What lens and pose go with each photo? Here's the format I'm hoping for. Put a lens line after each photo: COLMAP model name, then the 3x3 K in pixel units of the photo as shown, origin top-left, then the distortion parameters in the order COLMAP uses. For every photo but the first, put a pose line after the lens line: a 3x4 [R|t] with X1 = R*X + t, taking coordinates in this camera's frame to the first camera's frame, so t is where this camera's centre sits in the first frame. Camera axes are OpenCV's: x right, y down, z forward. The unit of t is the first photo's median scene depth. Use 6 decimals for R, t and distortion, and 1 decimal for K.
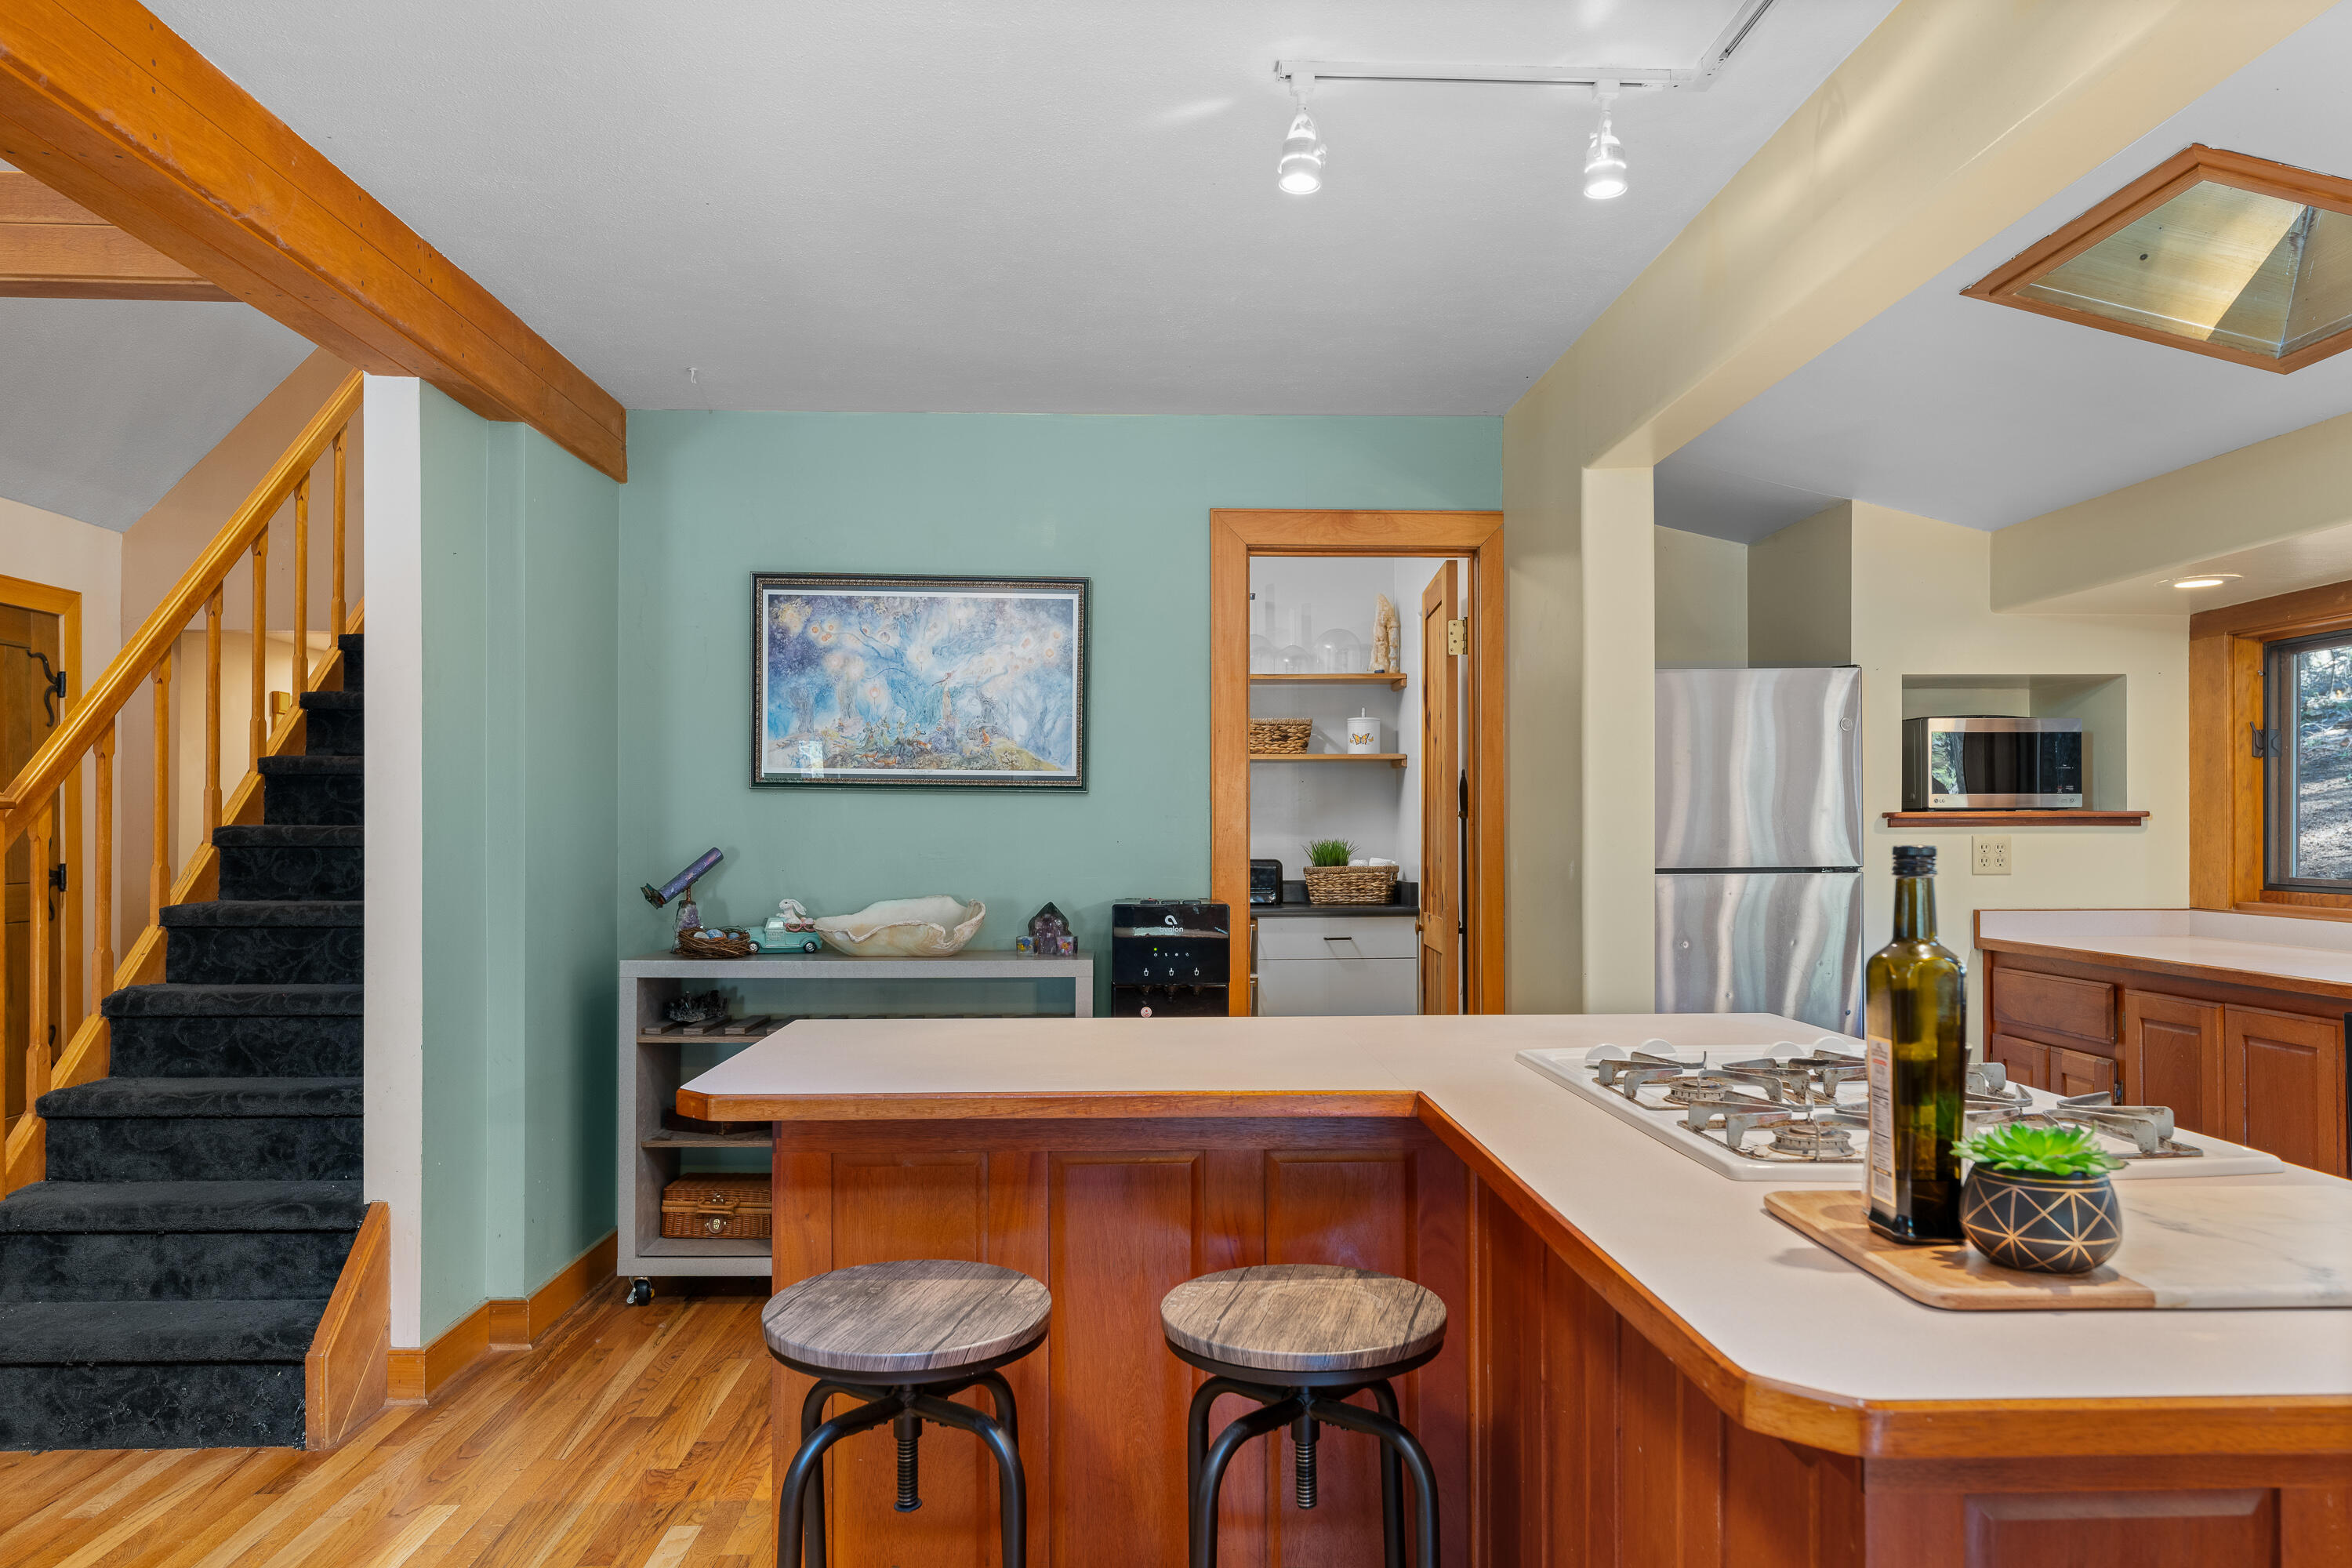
lens RADIAL K [[1624.7, 0, 1178.0], [0, 1624.7, 794.9], [0, 0, 1]] dist [0.001296, 0.000028]
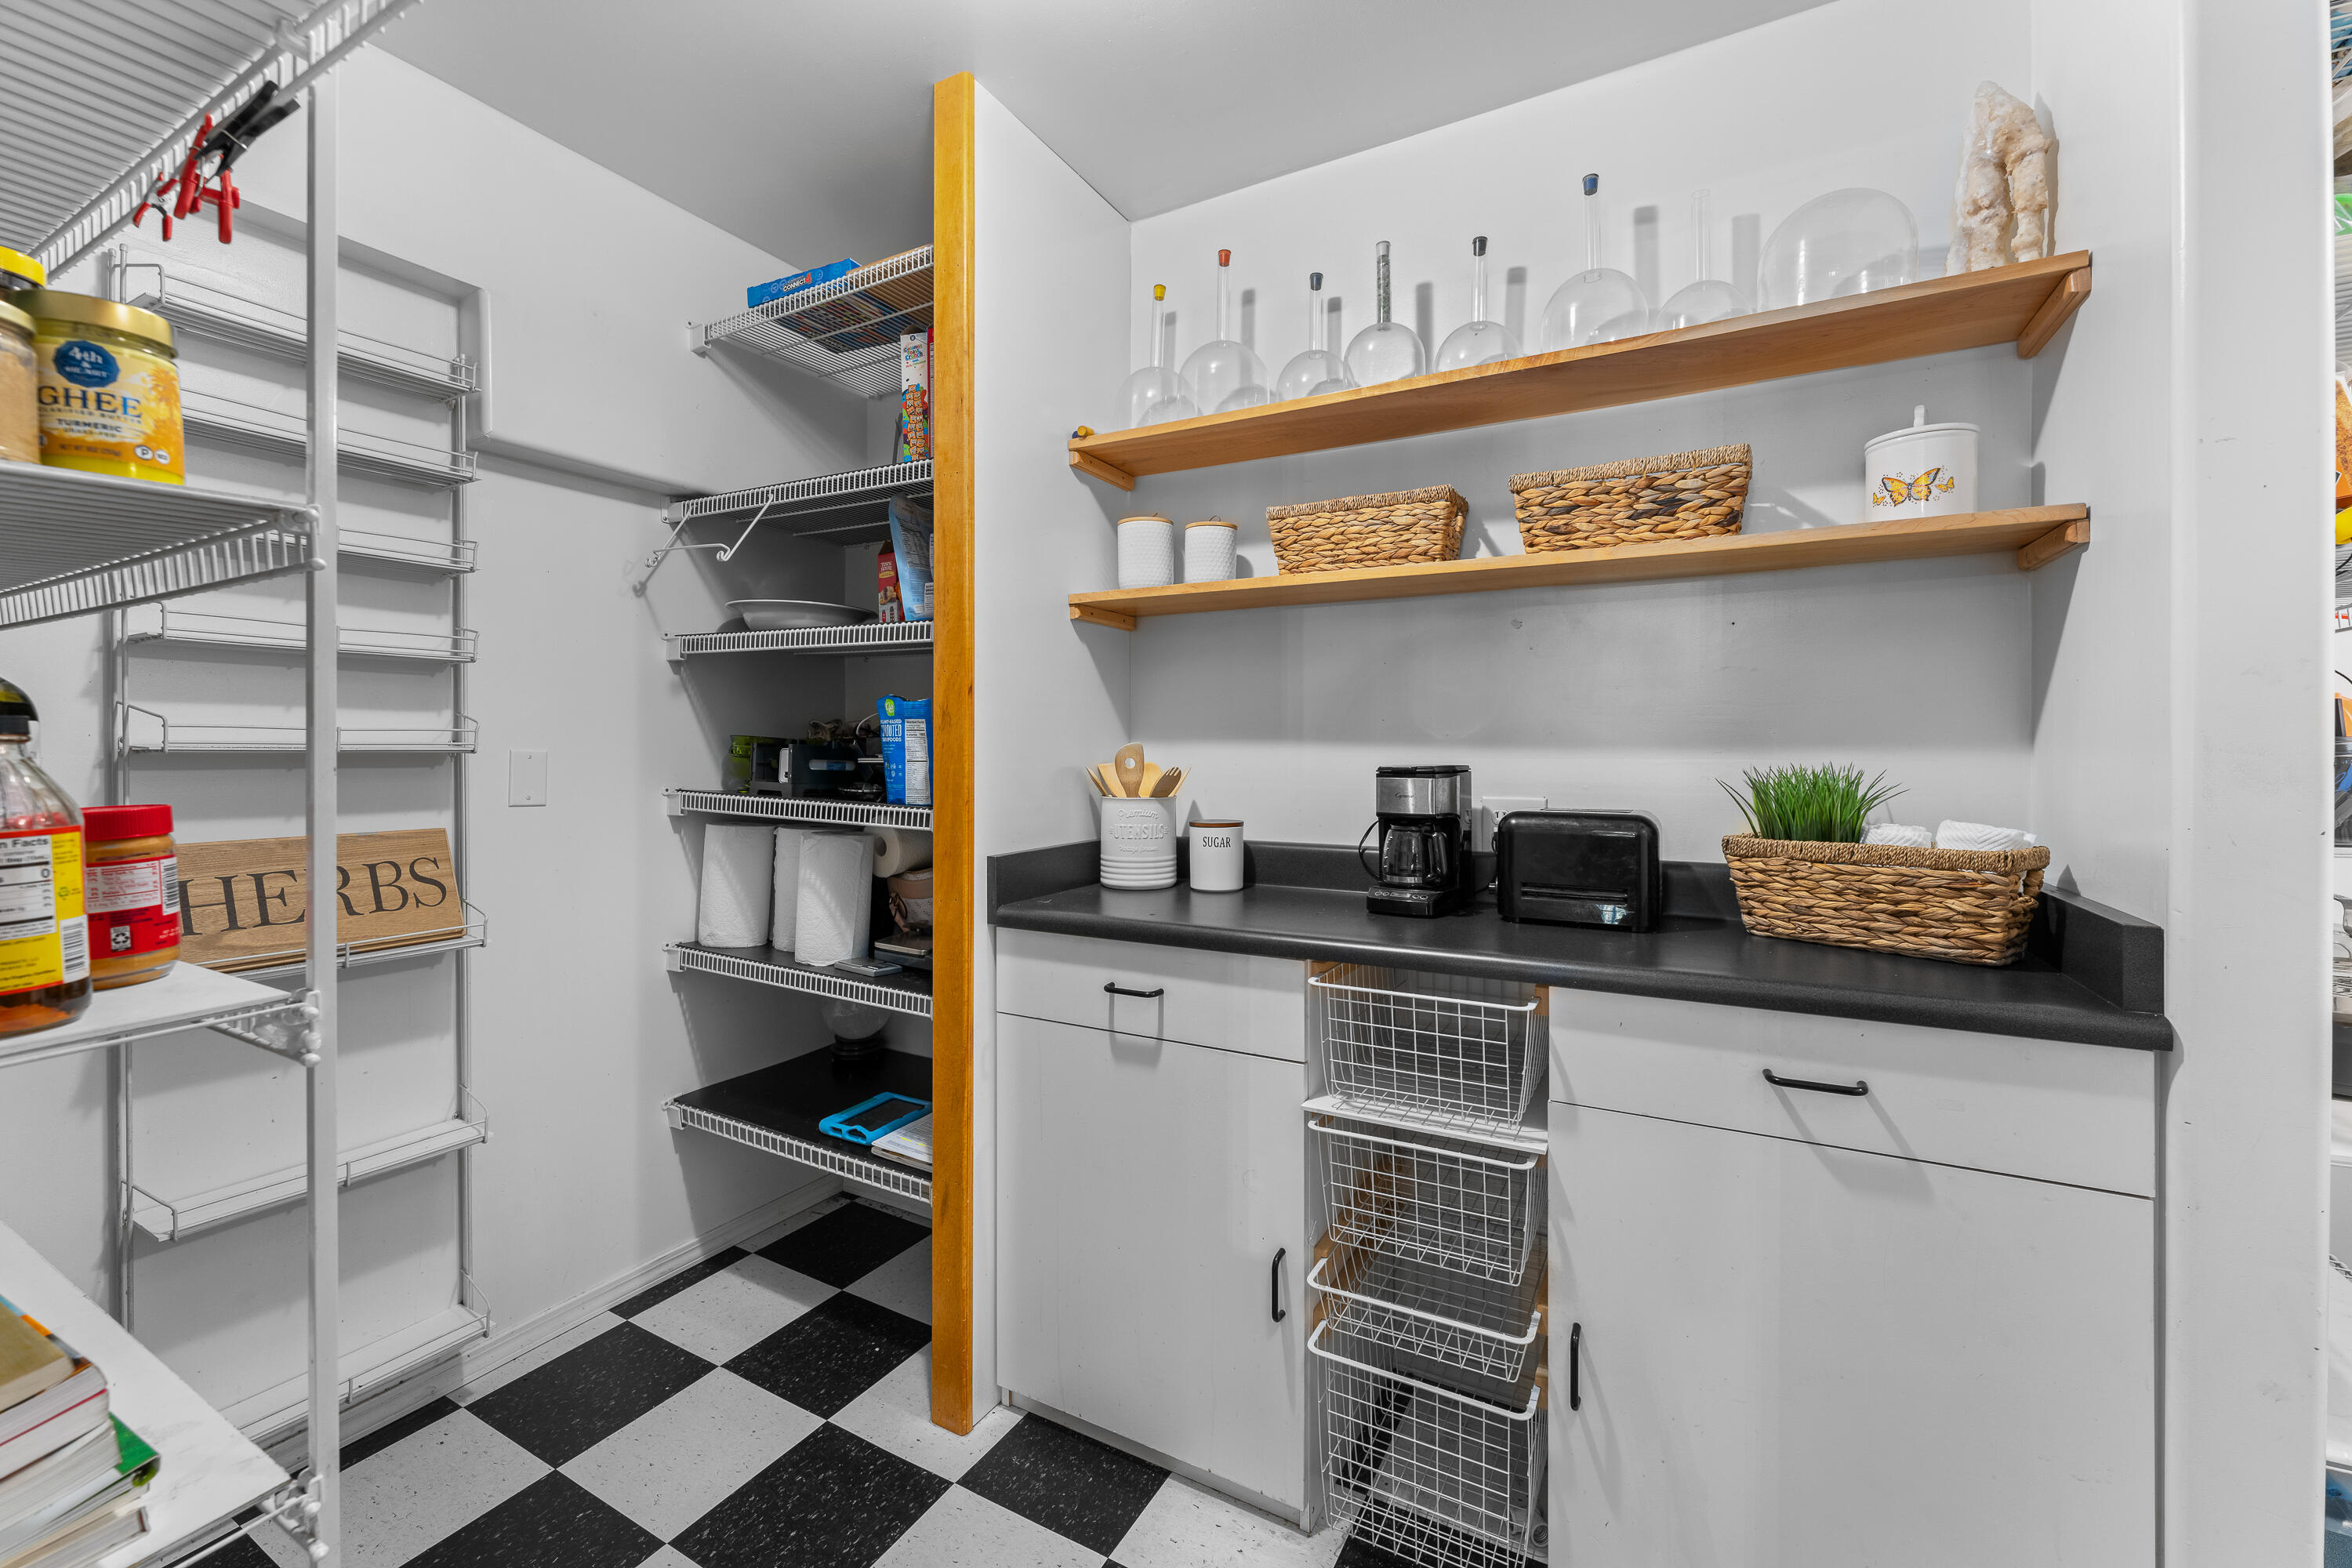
lens RADIAL K [[946.0, 0, 1195.2], [0, 946.0, 723.7], [0, 0, 1]] dist [-0.001531, -0.000693]
pose [[0.859549, 0.005288, -0.511026, 0.084292], [0.005509, 0.999792, 0.019612, 0.013161], [0.511023, -0.019673, 0.859342, 0.745799]]
